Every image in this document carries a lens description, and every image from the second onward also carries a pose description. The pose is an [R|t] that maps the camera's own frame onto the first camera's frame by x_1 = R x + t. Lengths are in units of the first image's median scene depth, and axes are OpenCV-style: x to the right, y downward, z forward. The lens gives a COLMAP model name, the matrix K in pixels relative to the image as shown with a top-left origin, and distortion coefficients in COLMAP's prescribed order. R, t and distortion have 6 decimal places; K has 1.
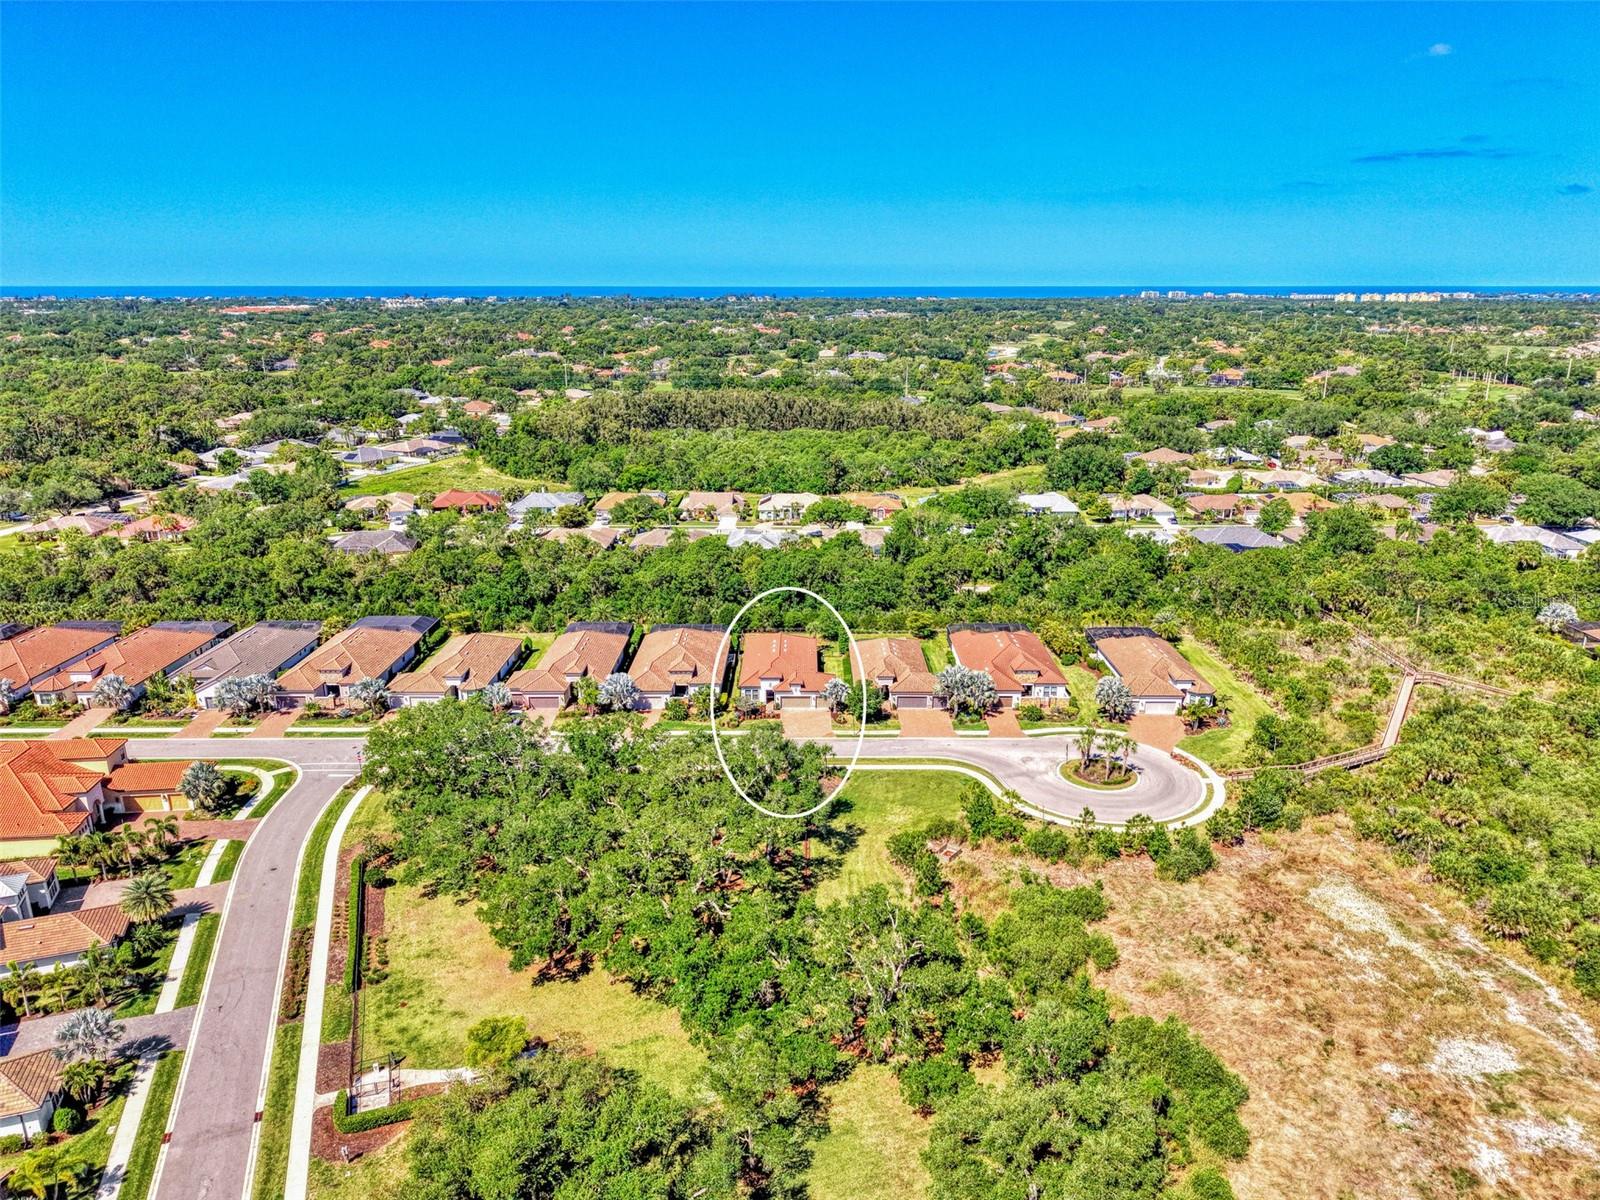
lens RADIAL K [[1072.7, 0, 803.8], [0, 1072.7, 602.3], [0, 0, 1]] dist [0.032877, -0.030044]
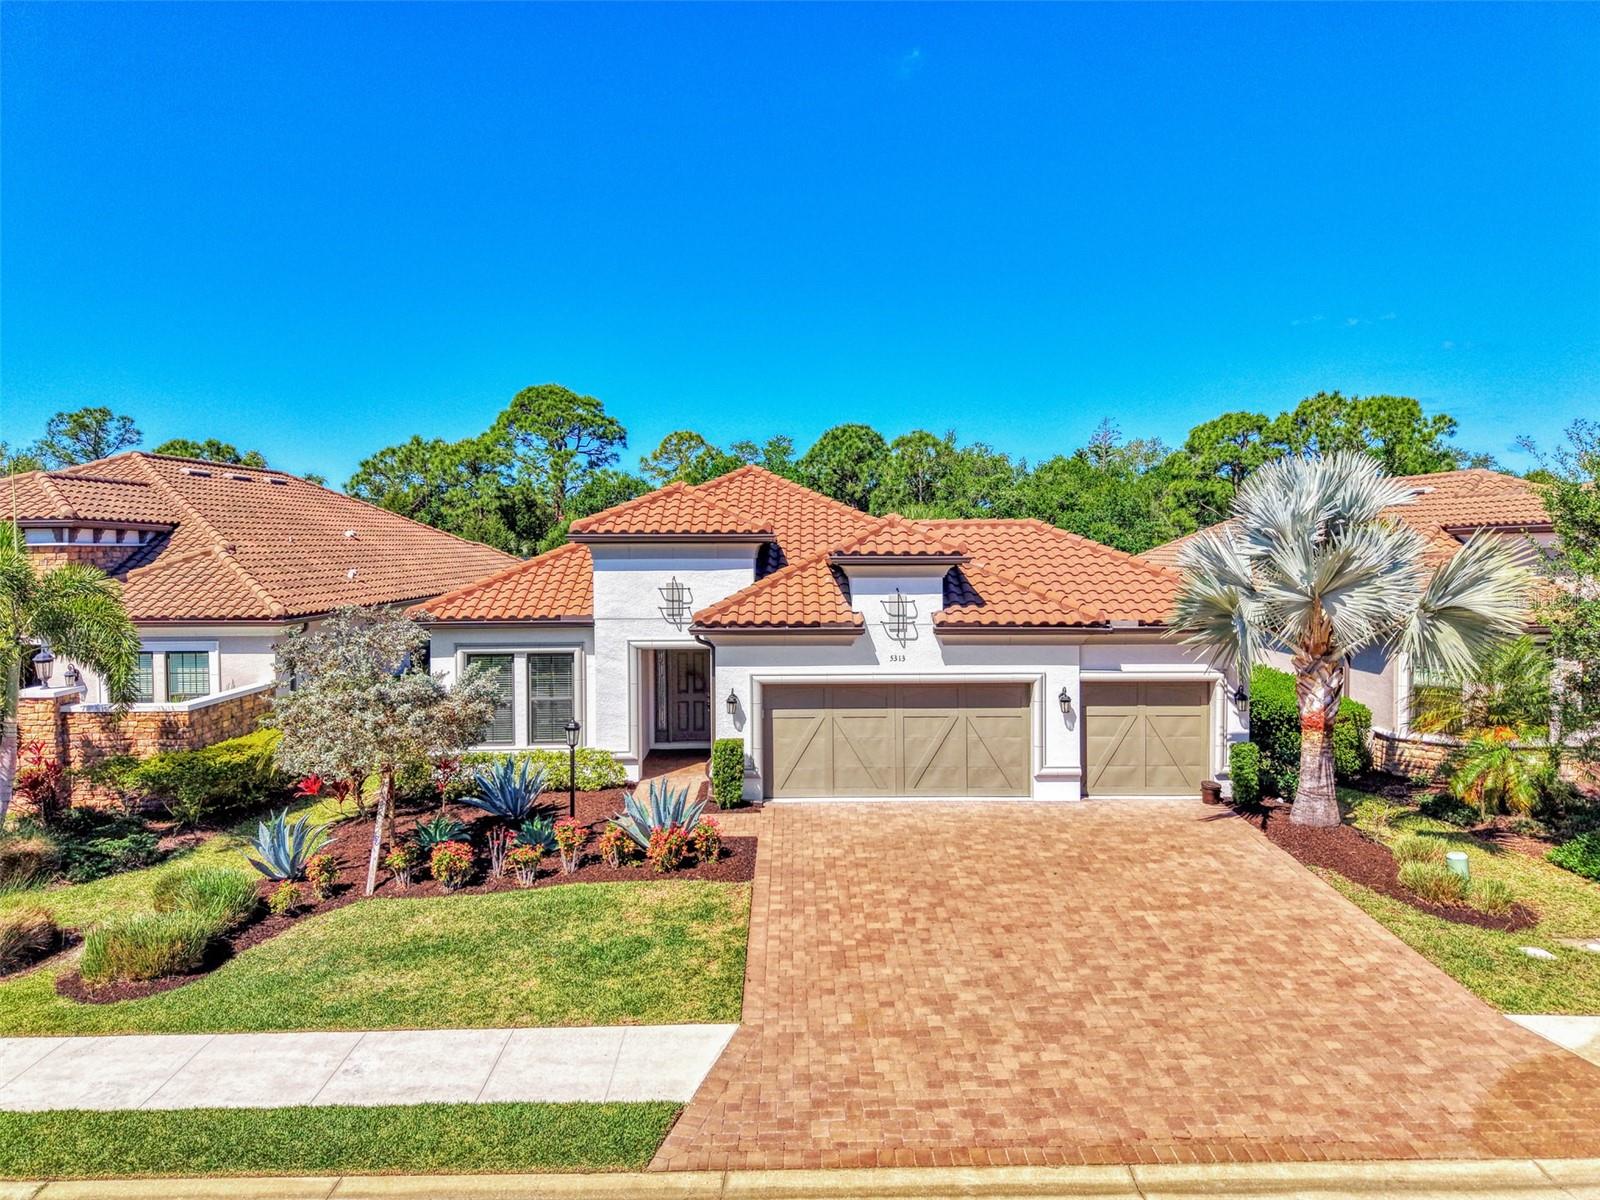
lens RADIAL K [[1072.7, 0, 808.4], [0, 1072.7, 629.5], [0, 0, 1]] dist [0.032877, -0.030044]
pose [[0.999885, -0.001382, 0.015126, -0.018237], [0.004305, 0.980791, -0.195012, 0.102553], [-0.014566, 0.195055, 0.980684, 0.882253]]
